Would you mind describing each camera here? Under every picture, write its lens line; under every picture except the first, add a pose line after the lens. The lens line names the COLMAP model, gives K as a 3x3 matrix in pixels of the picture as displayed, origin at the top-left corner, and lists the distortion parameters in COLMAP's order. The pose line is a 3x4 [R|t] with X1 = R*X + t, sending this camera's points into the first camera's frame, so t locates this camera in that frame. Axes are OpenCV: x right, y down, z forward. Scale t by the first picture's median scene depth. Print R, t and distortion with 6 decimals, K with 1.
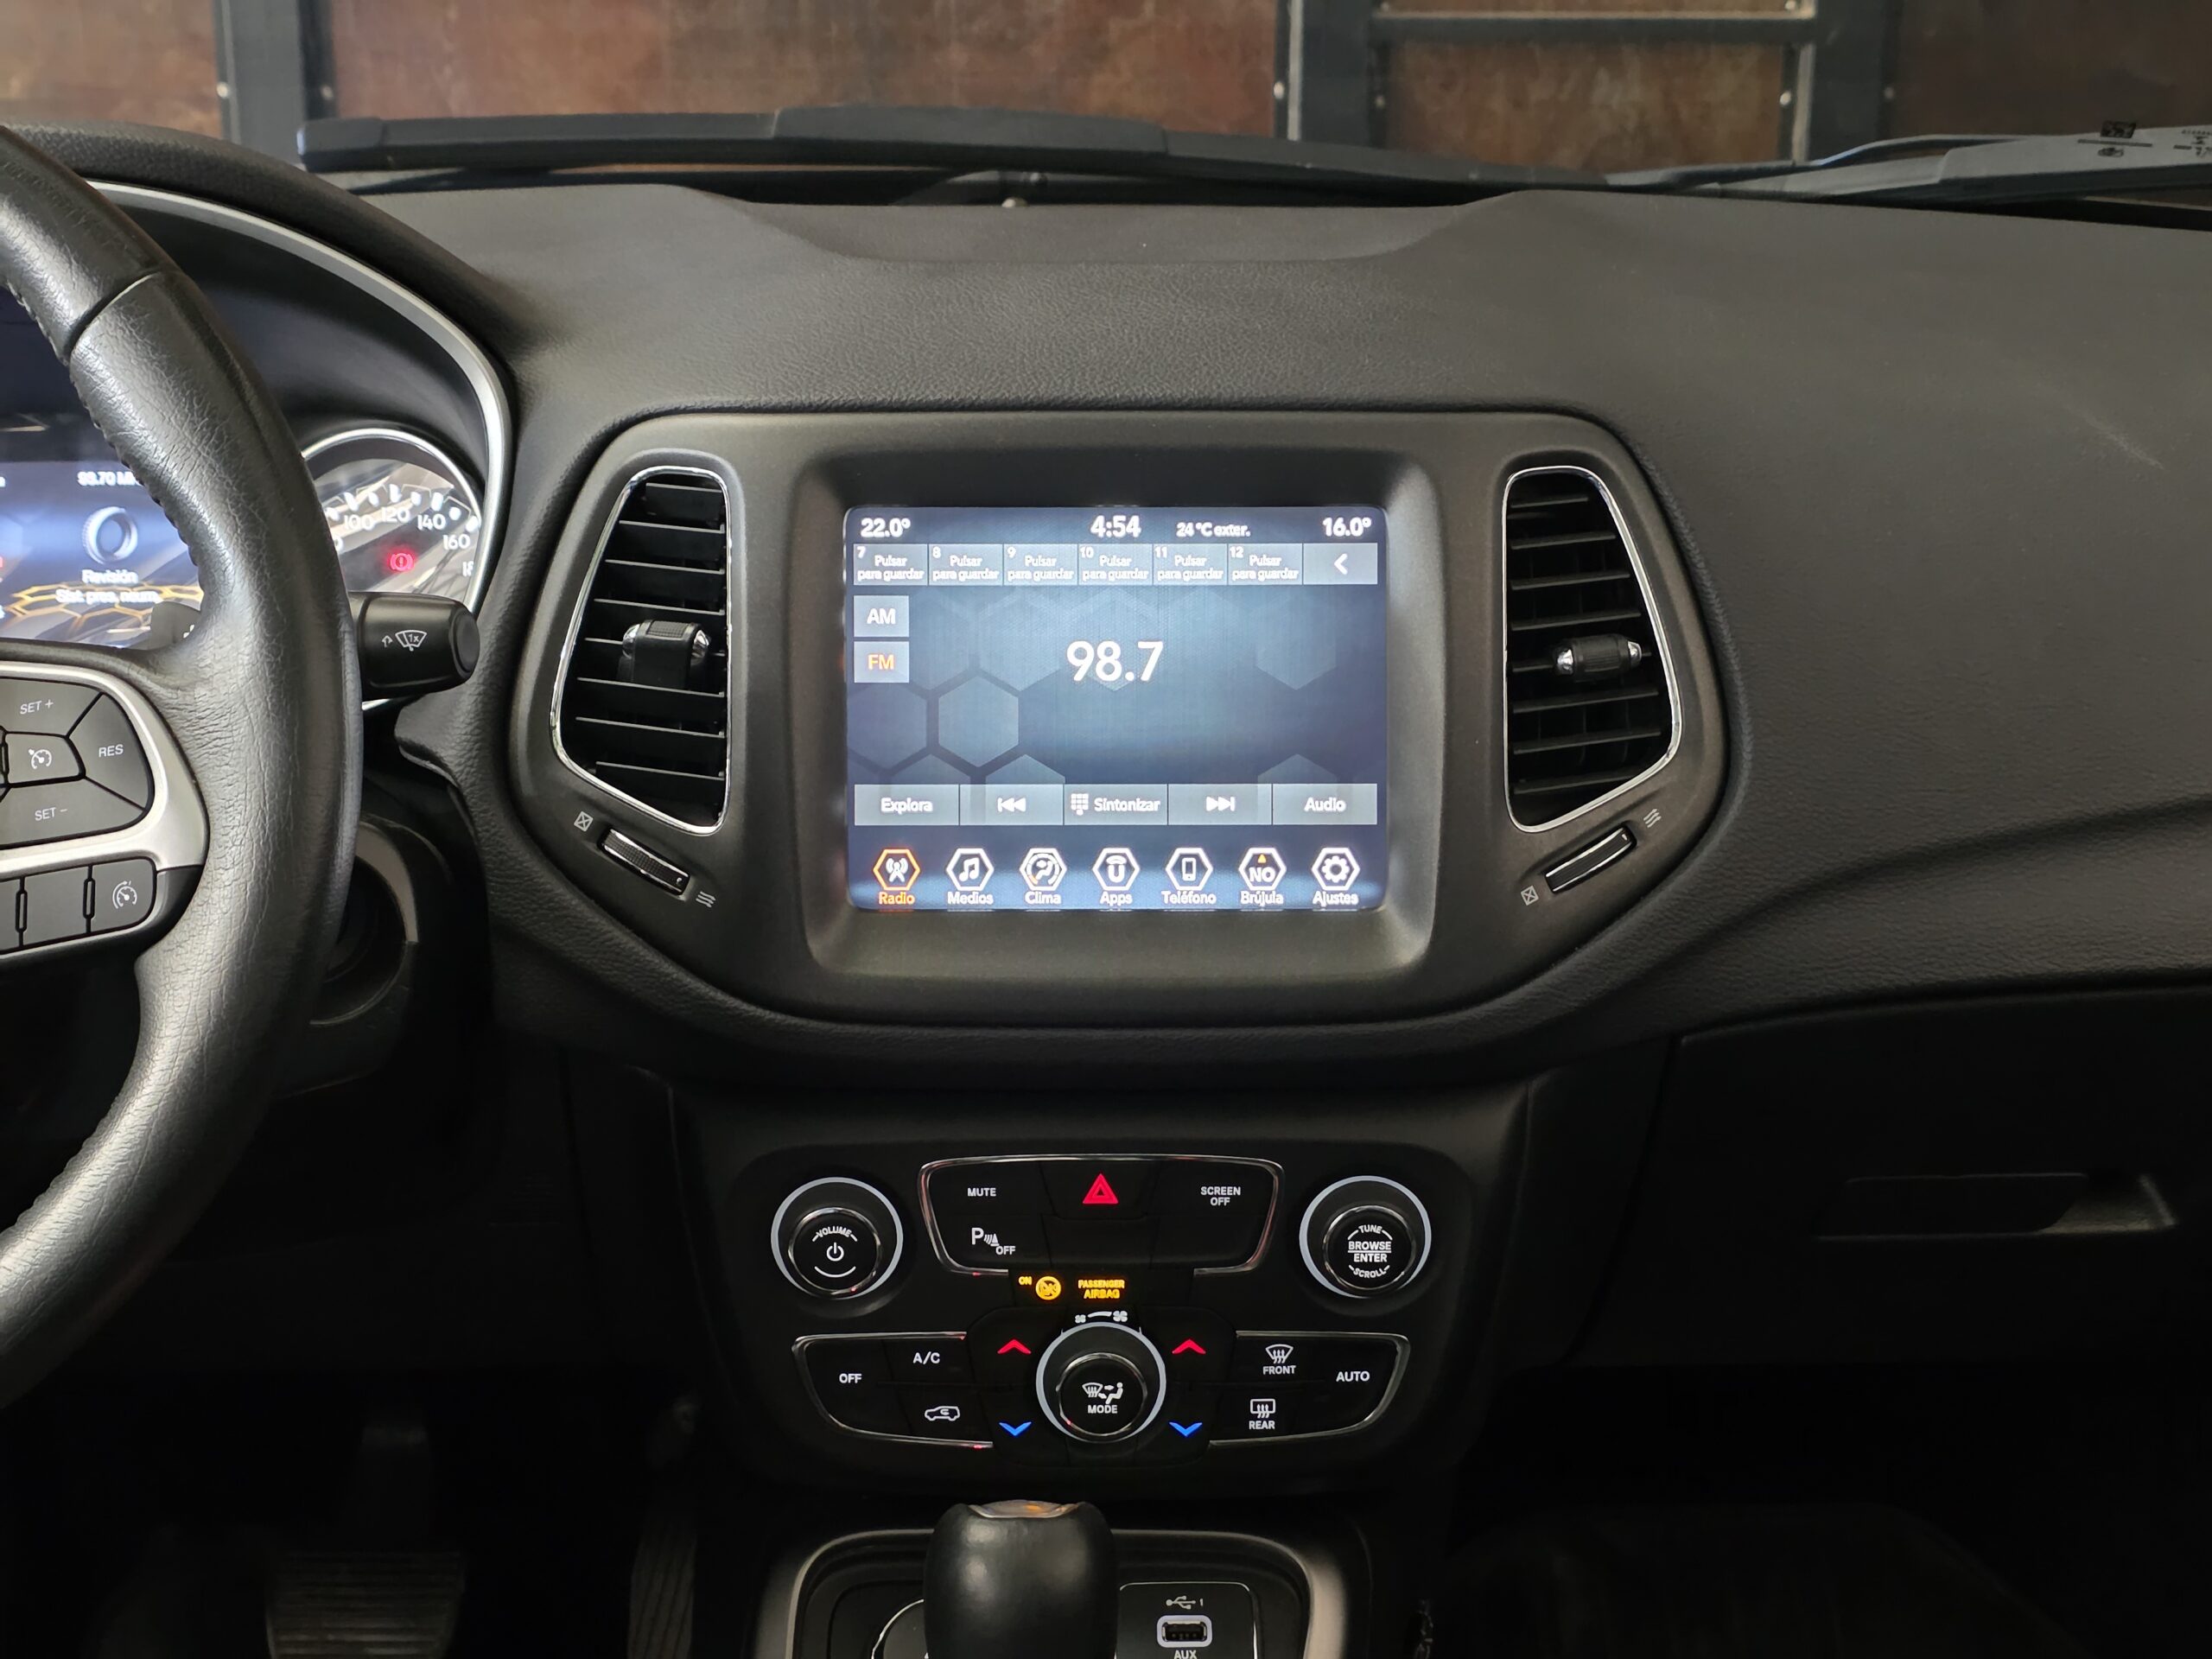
lens RADIAL K [[2947.4, 0, 1106.0], [0, 2947.4, 829.5], [0, 0, 1]] dist [0.229179, -0.889380]
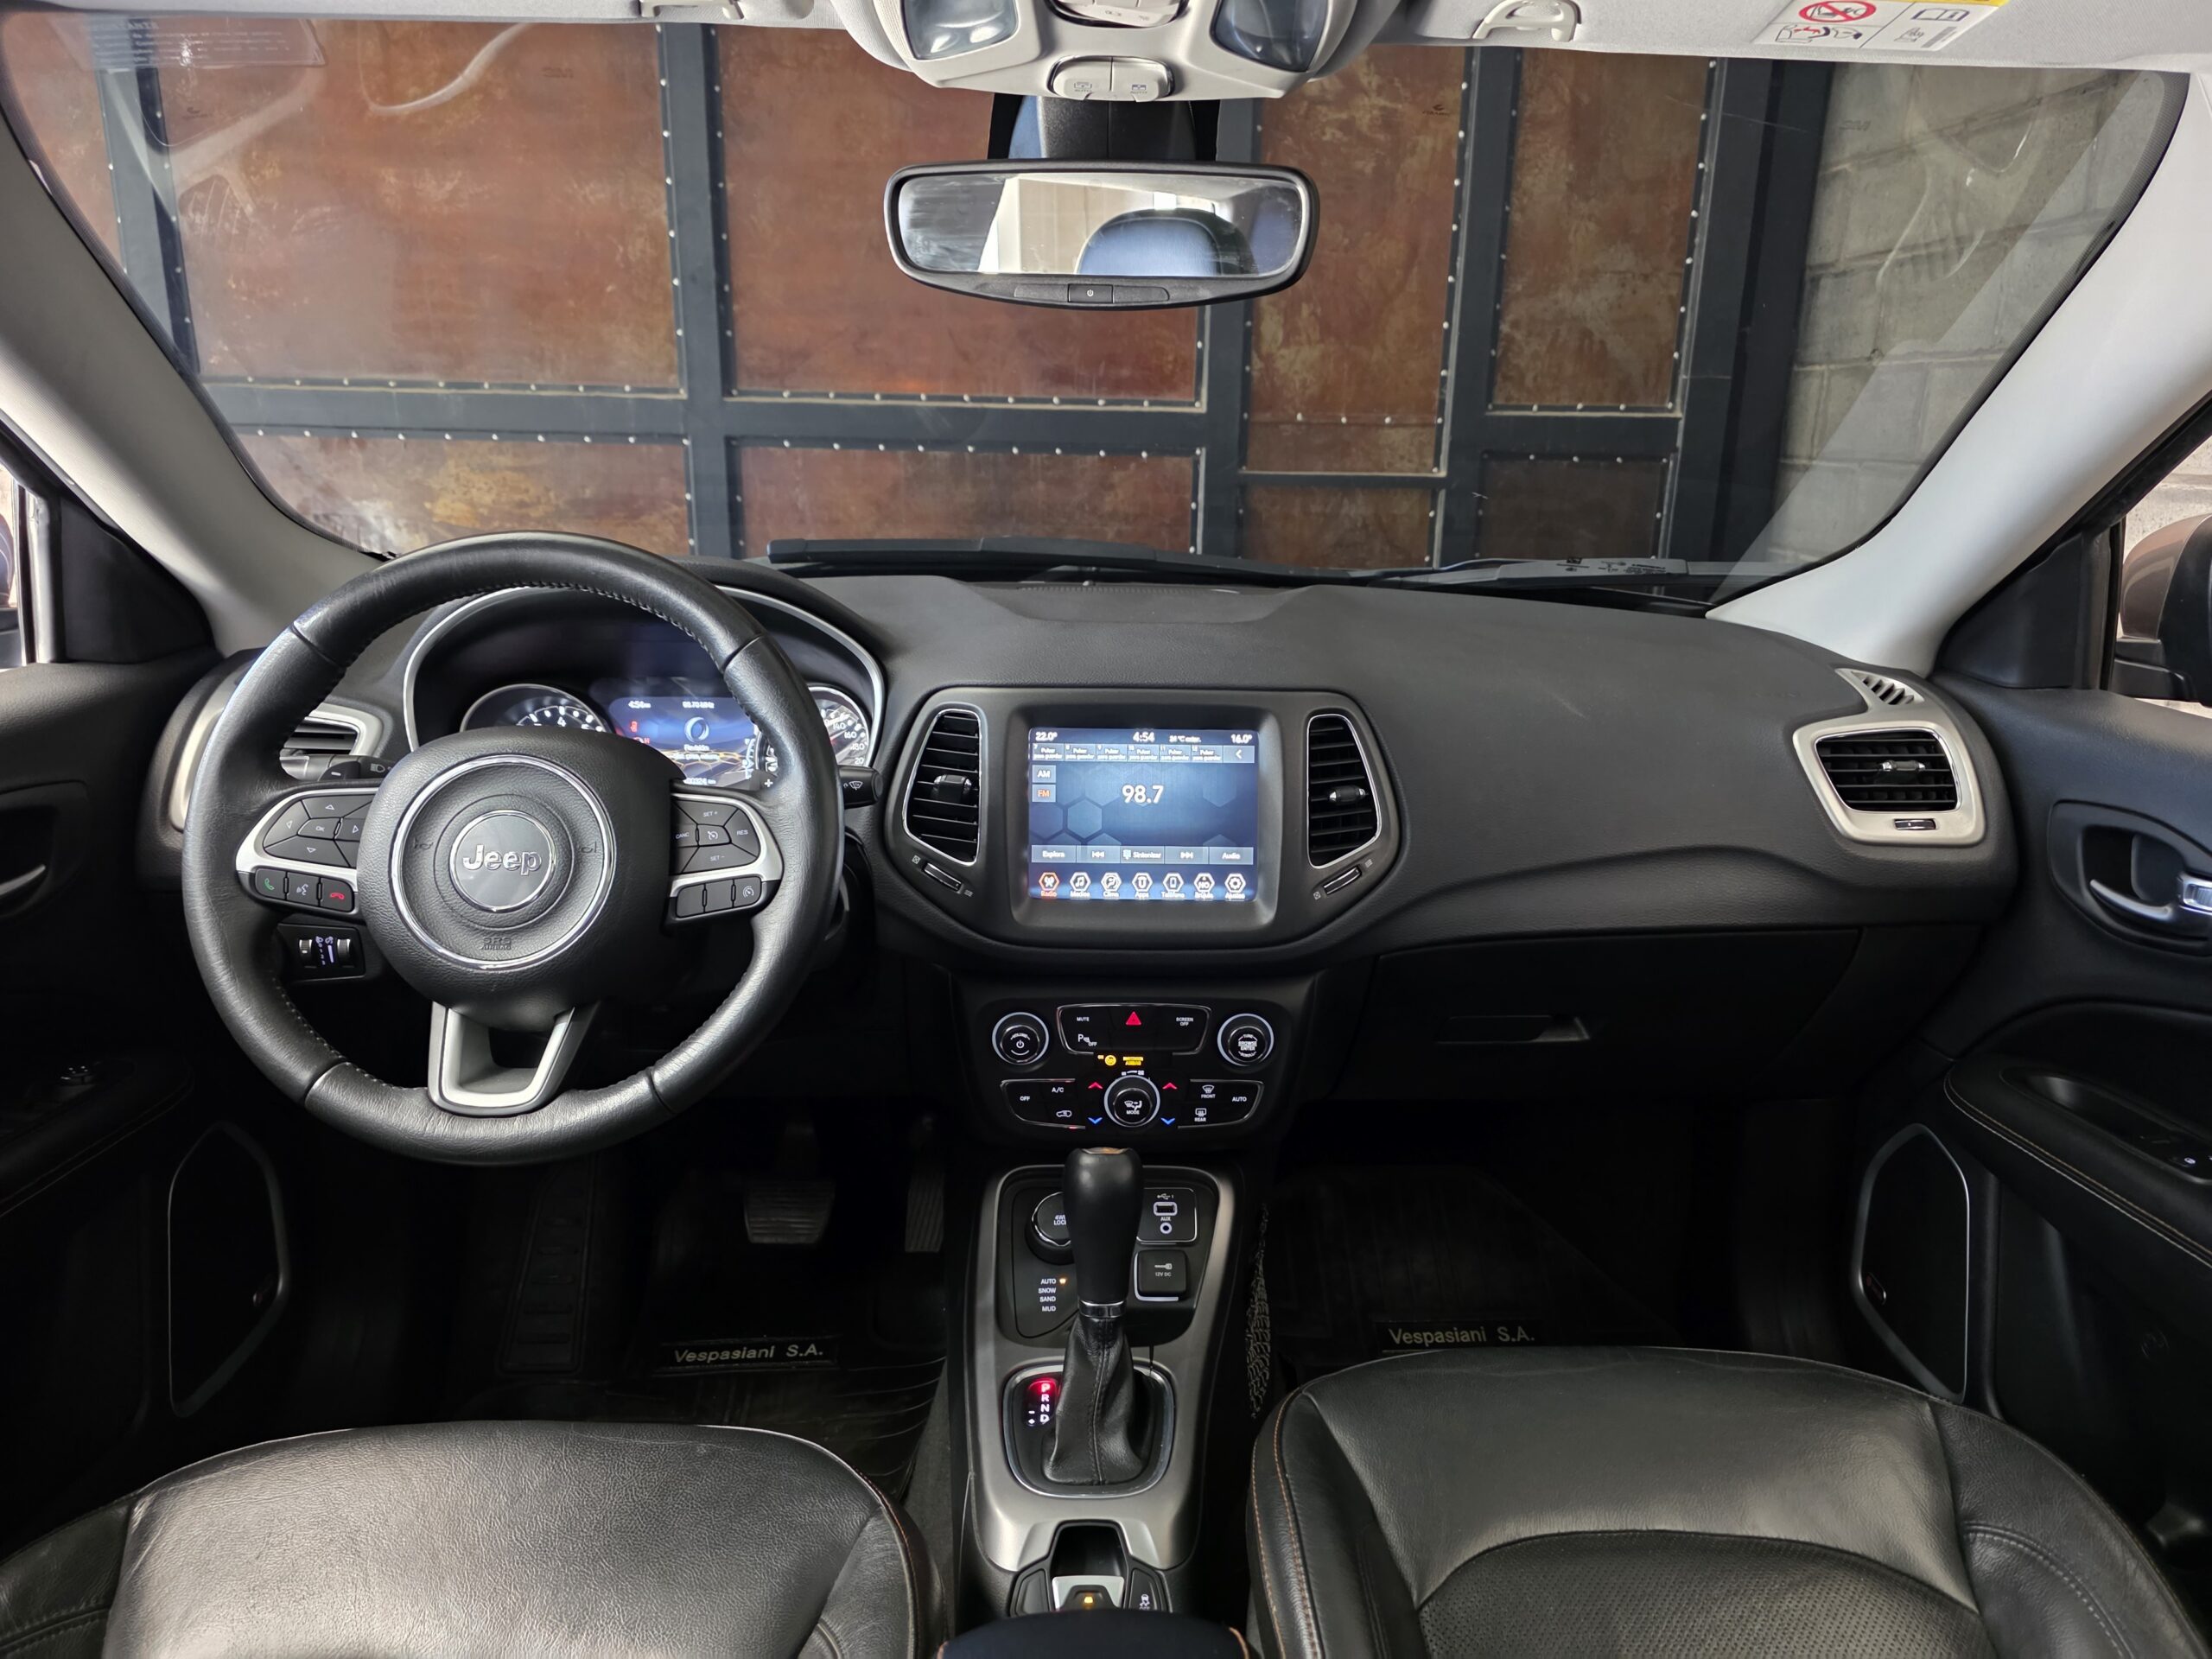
lens RADIAL K [[1467.2, 0, 1136.5], [0, 1467.2, 838.4], [0, 0, 1]] dist [0.088882, -0.099231]
pose [[0.999561, 0.011657, 0.027224, -0.033337], [-0.011422, 0.999897, -0.008741, -0.011225], [-0.027323, 0.008426, 0.999591, -0.168292]]
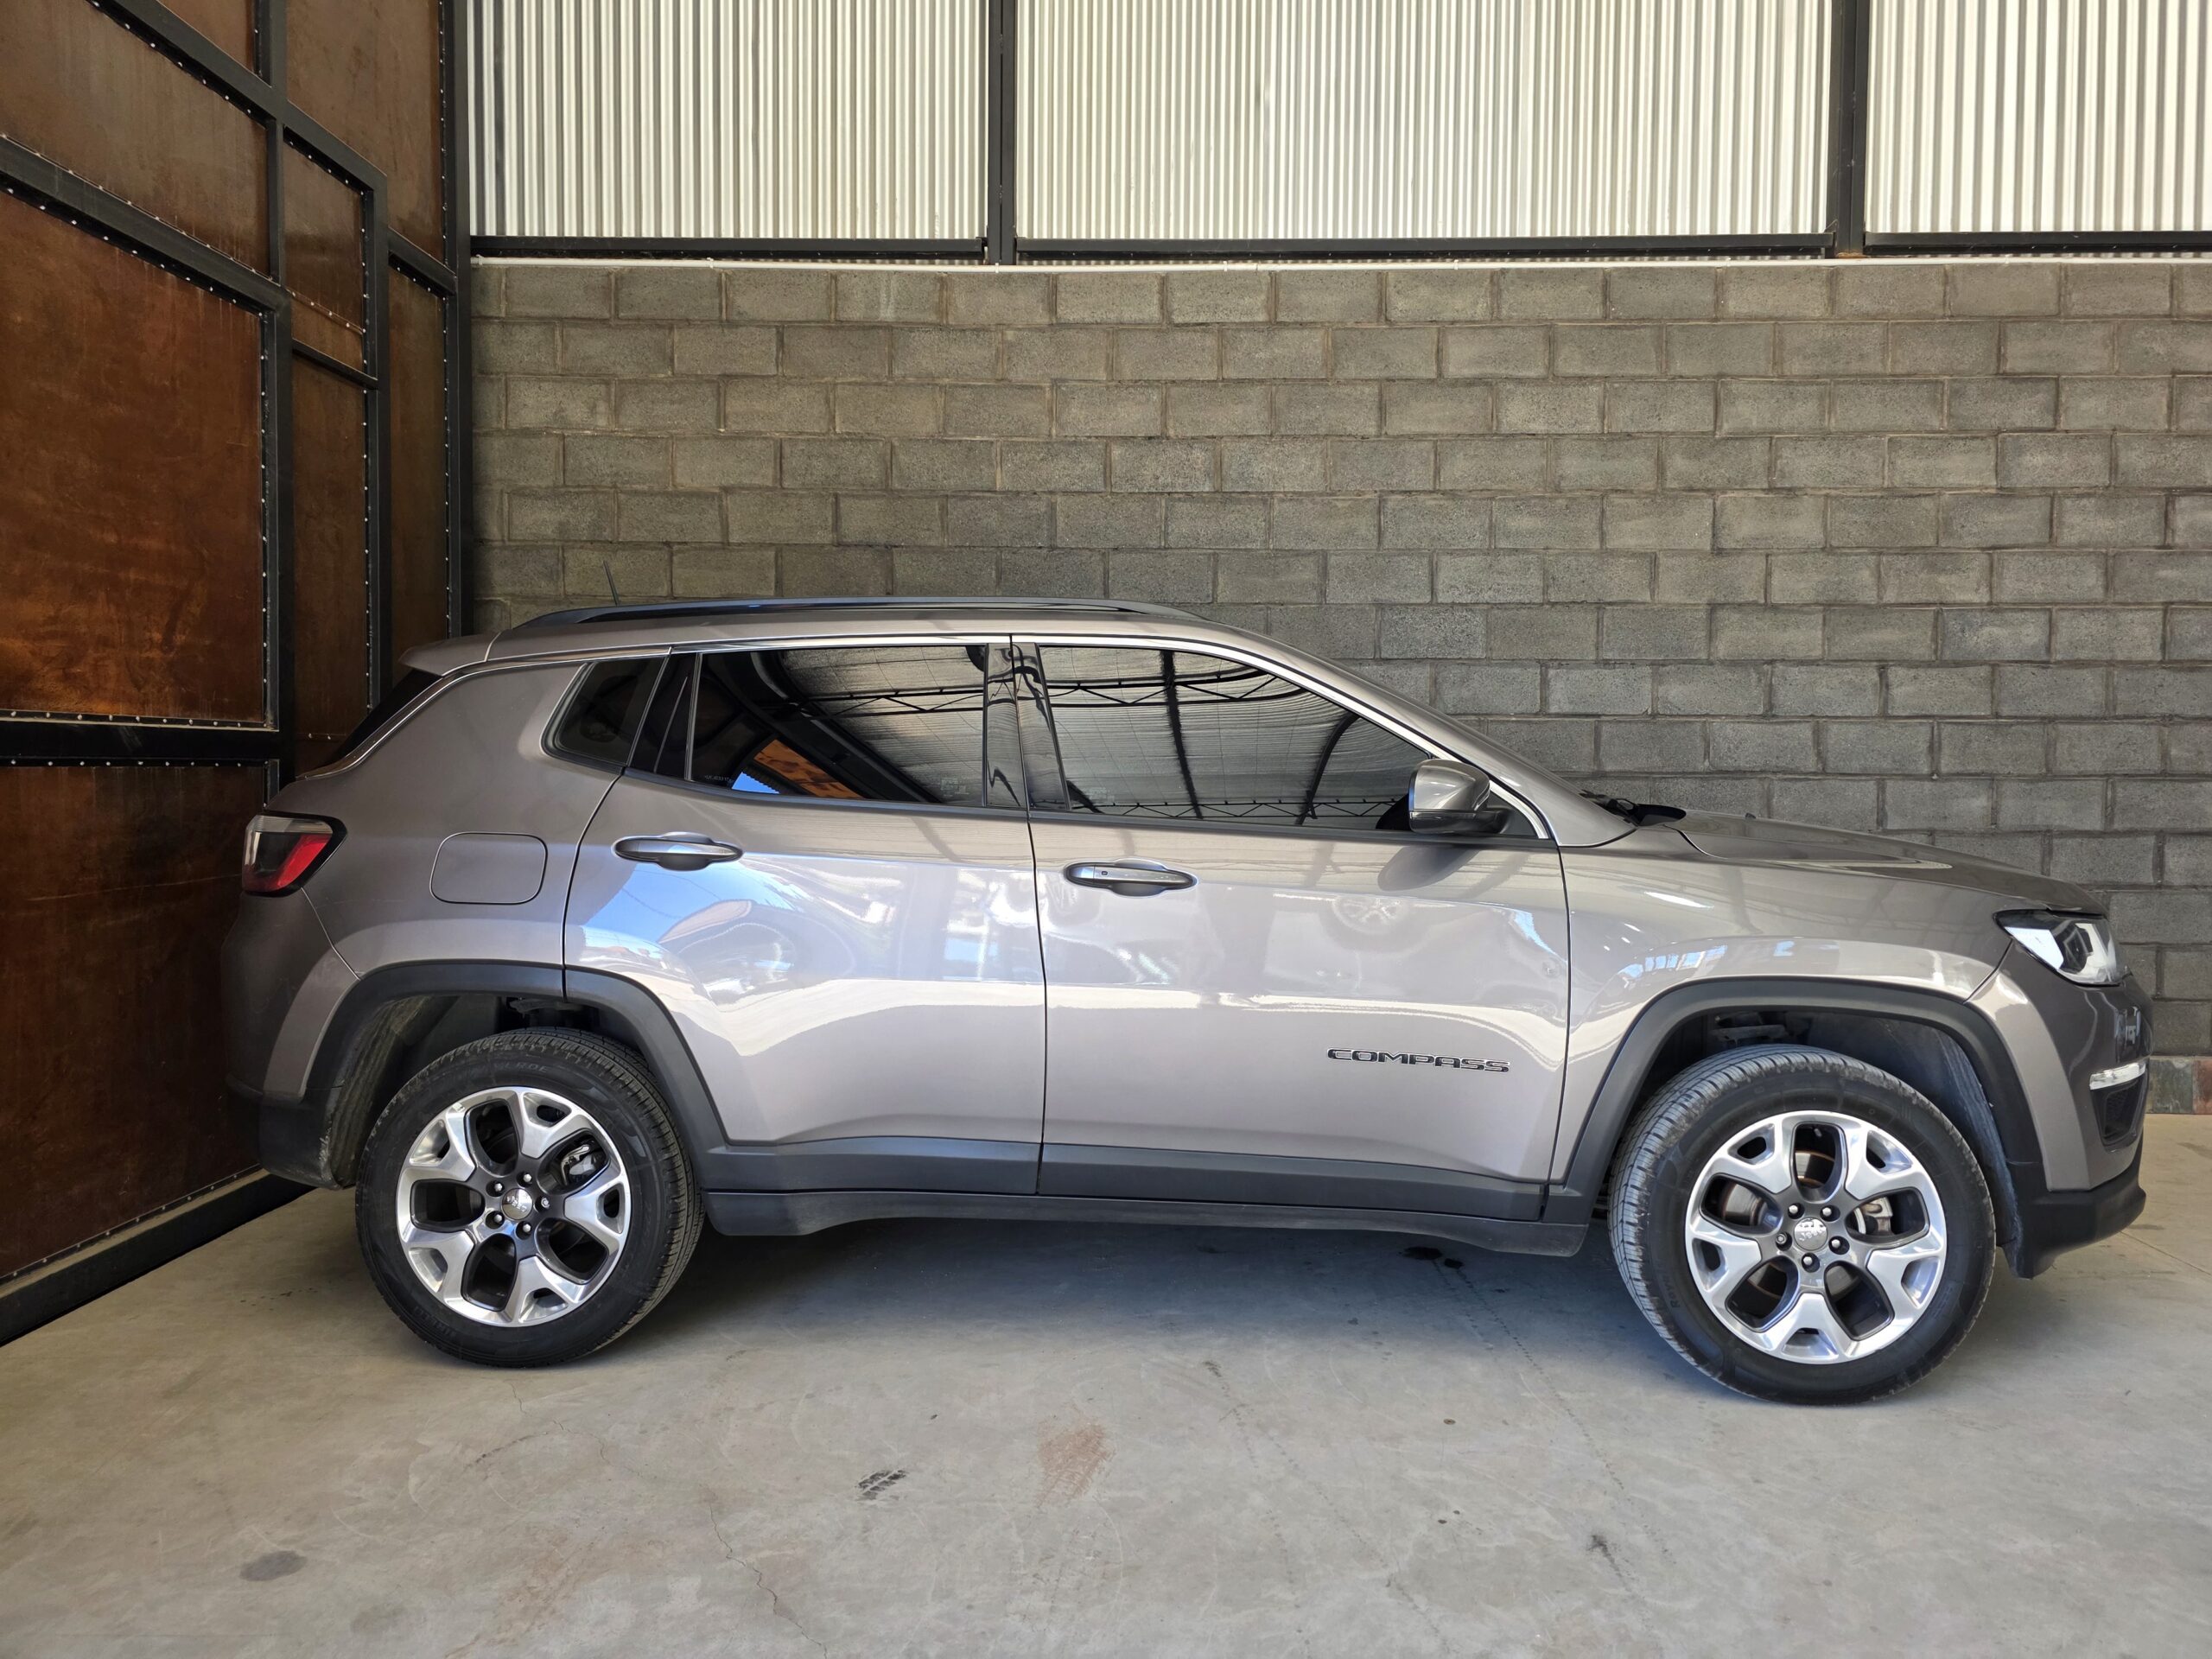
lens RADIAL K [[1465.6, 0, 1141.6], [0, 1465.6, 813.6], [0, 0, 1]] dist [0.065228, -0.057848]
pose [[0.042921, -0.032745, 0.998542, -4.365263], [0.274814, 0.961295, 0.019711, -0.212762], [-0.960539, 0.273567, 0.050258, 0.750346]]
